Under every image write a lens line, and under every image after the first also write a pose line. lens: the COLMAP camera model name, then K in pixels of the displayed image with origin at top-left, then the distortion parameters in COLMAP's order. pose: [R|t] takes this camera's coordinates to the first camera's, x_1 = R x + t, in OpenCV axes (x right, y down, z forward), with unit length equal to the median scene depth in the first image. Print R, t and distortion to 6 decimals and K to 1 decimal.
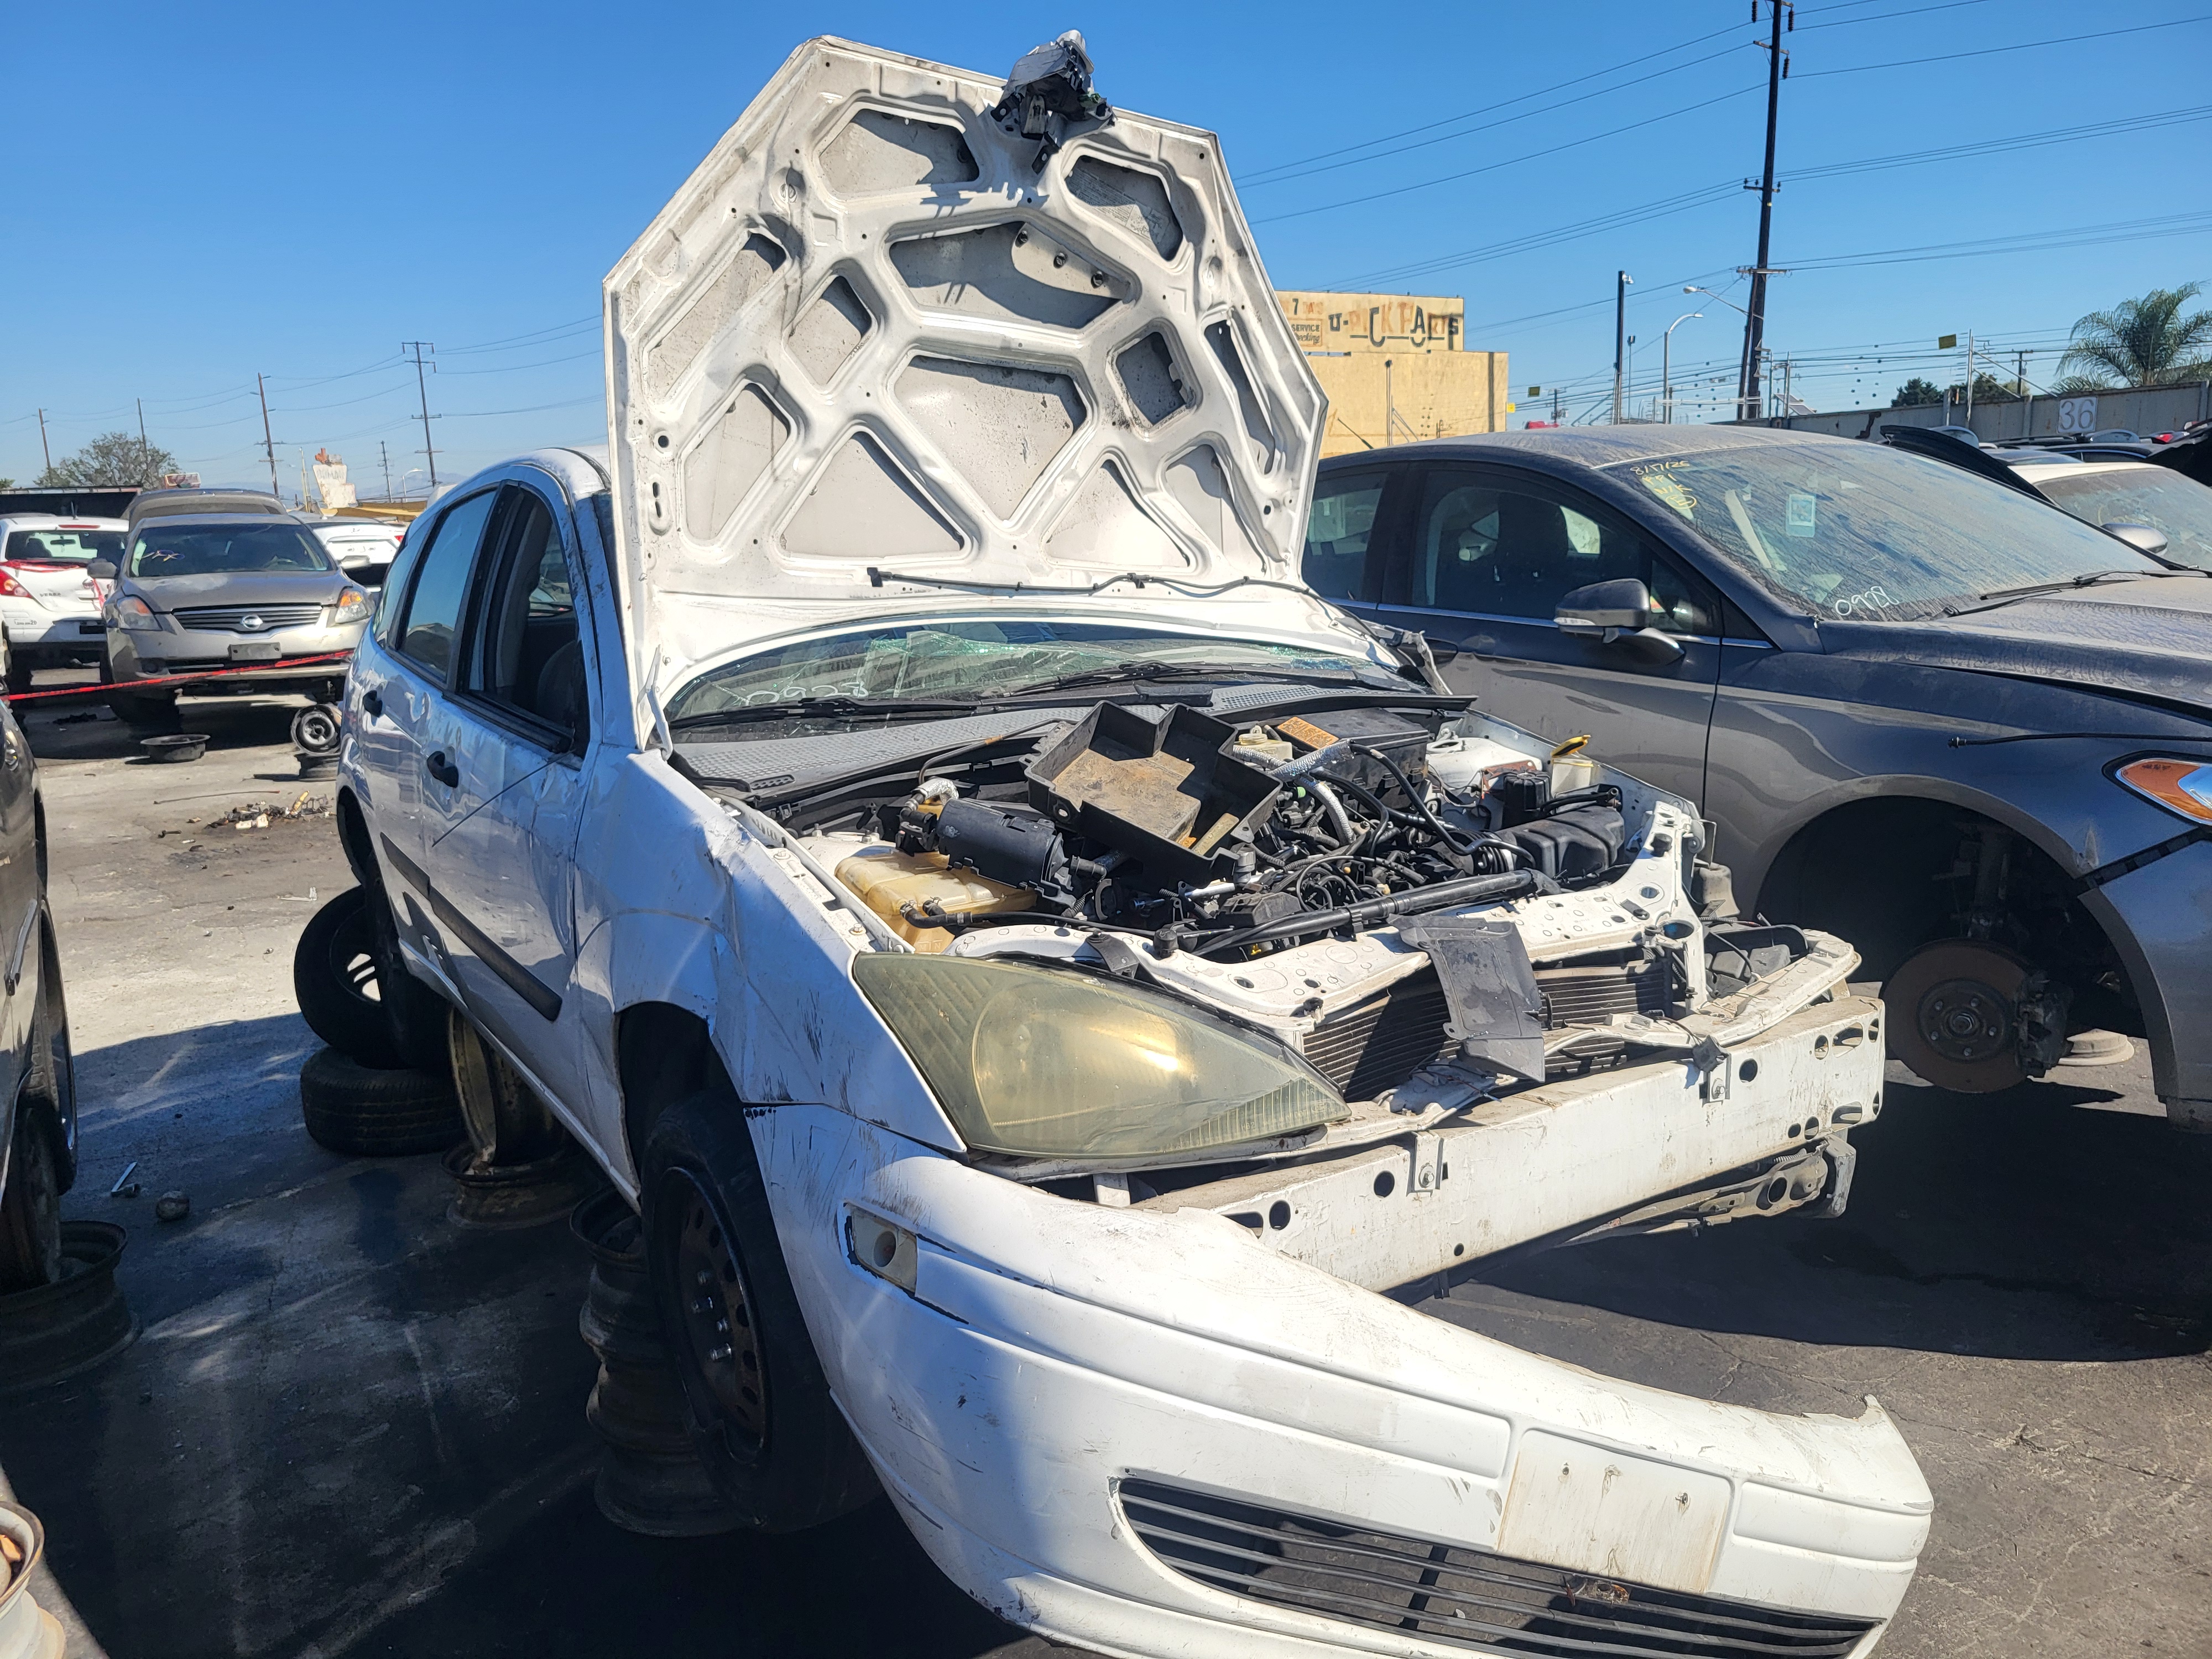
lens RADIAL K [[1682.3, 0, 1100.8], [0, 1682.3, 821.0], [0, 0, 1]] dist [0.059839, -0.048547]
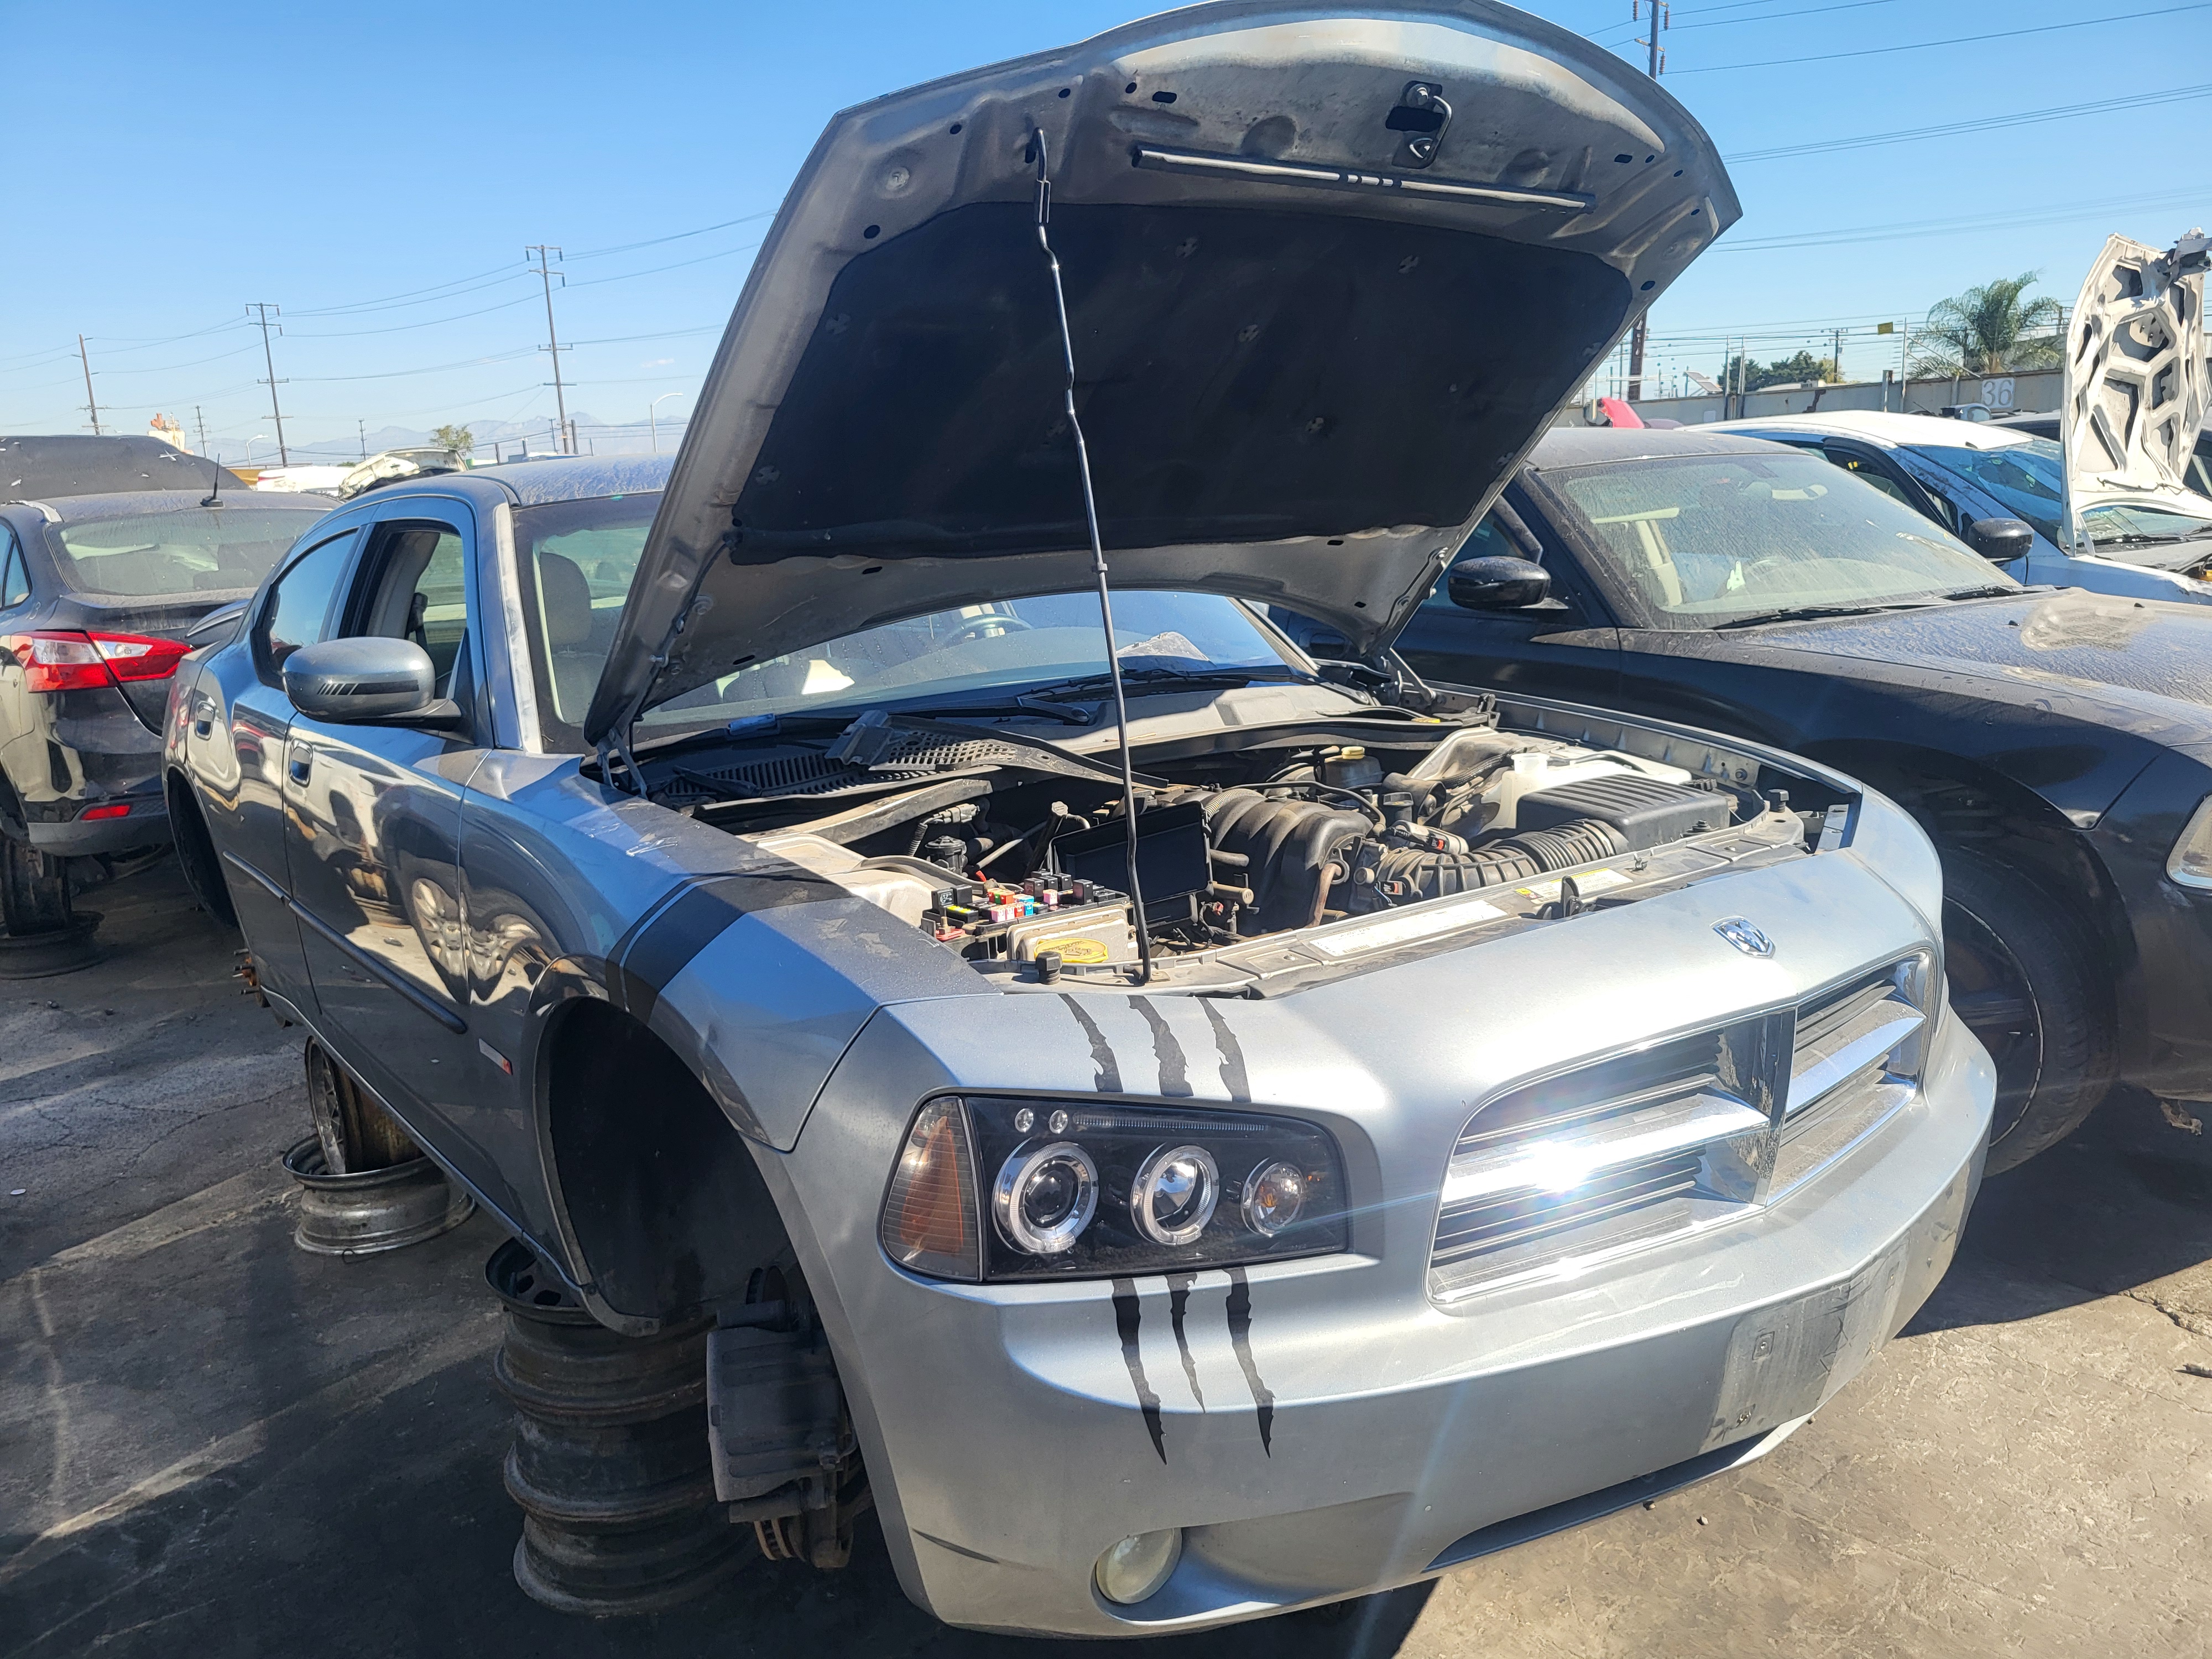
lens RADIAL K [[1682.9, 0, 1106.0], [0, 1682.9, 829.5], [0, 0, 1]] dist [0.052239, -0.031900]
pose [[0.994793, -0.020505, 0.099837, -1.370452], [0.018326, 0.999575, 0.022690, 0.189115], [-0.100260, -0.020742, 0.994745, -0.876604]]
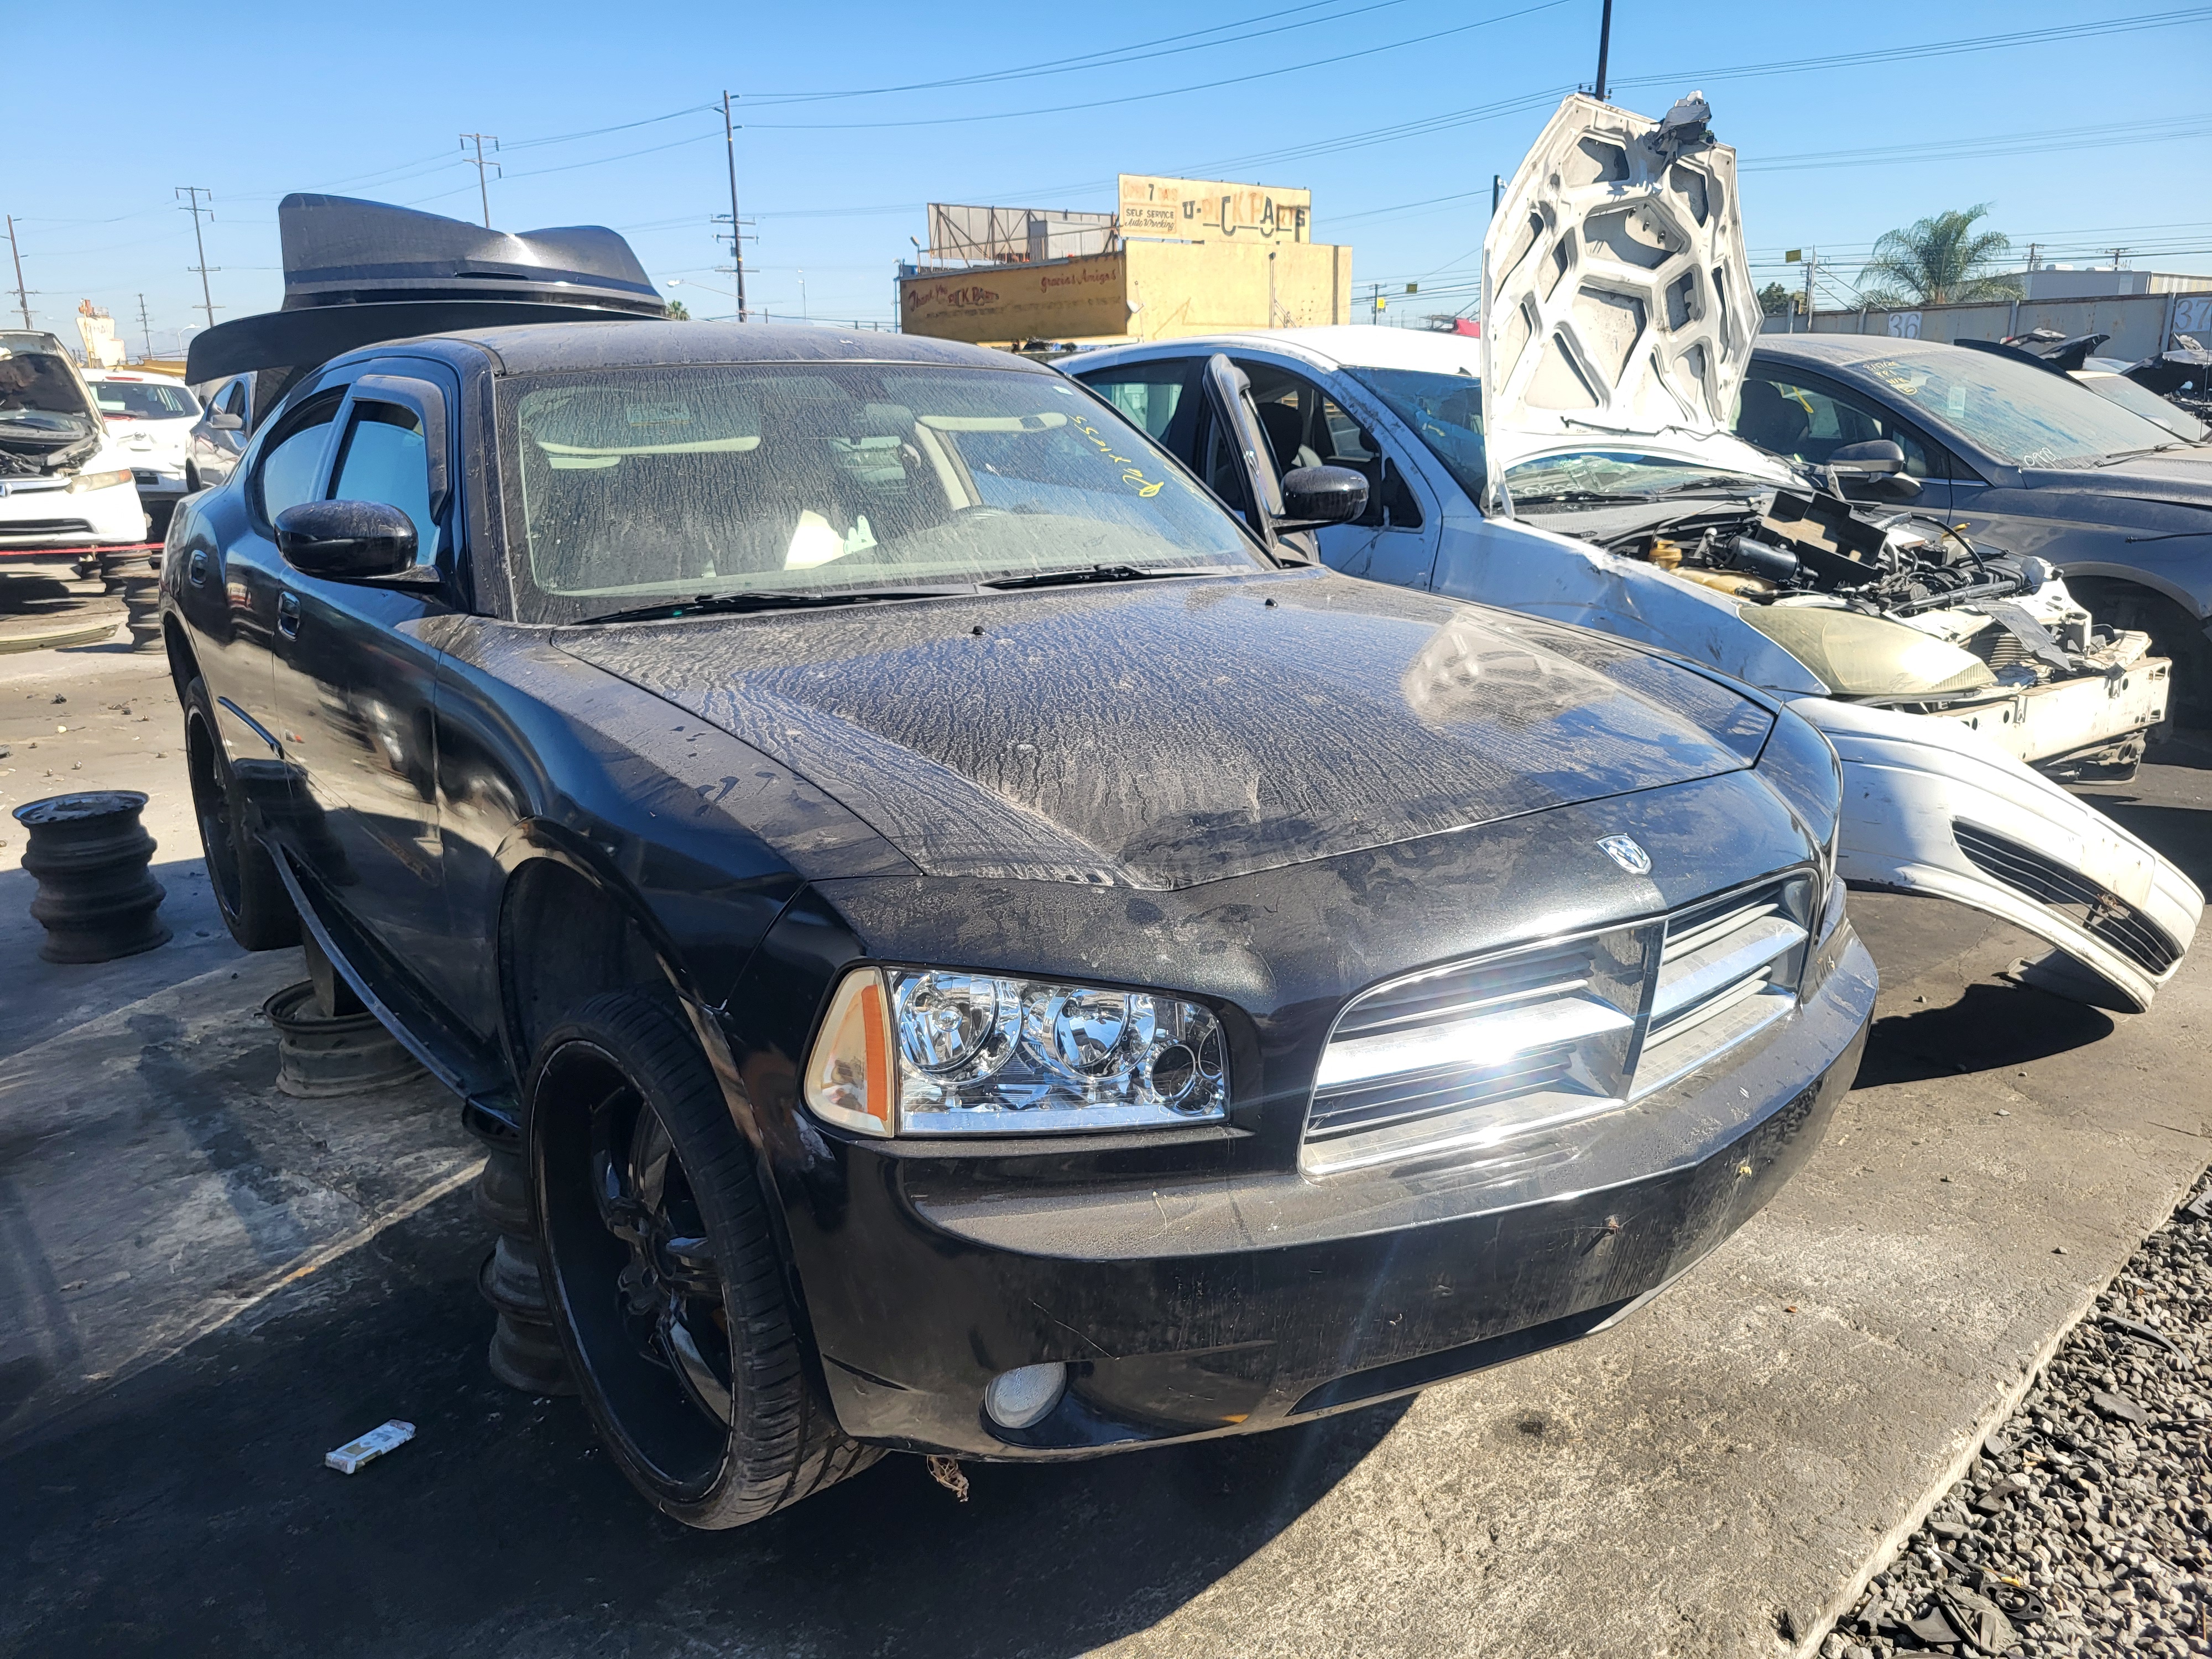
lens RADIAL K [[1682.3, 0, 1100.8], [0, 1682.3, 821.0], [0, 0, 1]] dist [0.059839, -0.048547]
pose [[0.993487, -0.001886, 0.113930, -0.664896], [-0.005519, 0.997893, 0.064648, 0.121548], [-0.113812, -0.064856, 0.991383, -0.536873]]
